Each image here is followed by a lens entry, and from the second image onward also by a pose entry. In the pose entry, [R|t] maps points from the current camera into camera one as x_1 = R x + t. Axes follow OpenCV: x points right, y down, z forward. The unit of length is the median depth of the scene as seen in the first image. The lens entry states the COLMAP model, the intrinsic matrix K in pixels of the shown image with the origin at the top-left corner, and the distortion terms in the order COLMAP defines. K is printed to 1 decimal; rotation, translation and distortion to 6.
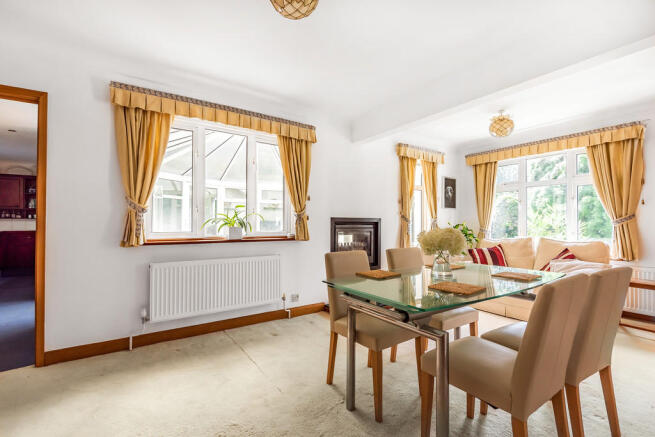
lens RADIAL K [[300.1, 0, 329.4], [0, 300.1, 219.3], [0, 0, 1]] dist [0.011084, -0.006138]
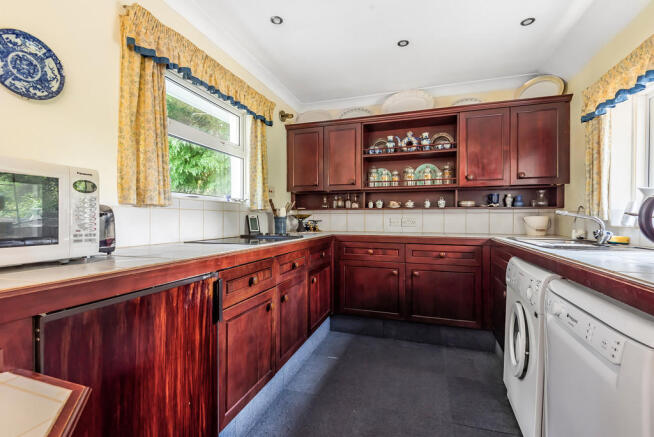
lens RADIAL K [[299.6, 0, 323.8], [0, 299.6, 216.7], [0, 0, 1]] dist [0.011084, -0.006138]
pose [[0.610019, -0.000469, -0.792386, -0.664708], [0.007095, 0.999963, 0.004871, 0.006999], [0.792355, -0.008593, 0.610000, 0.651978]]
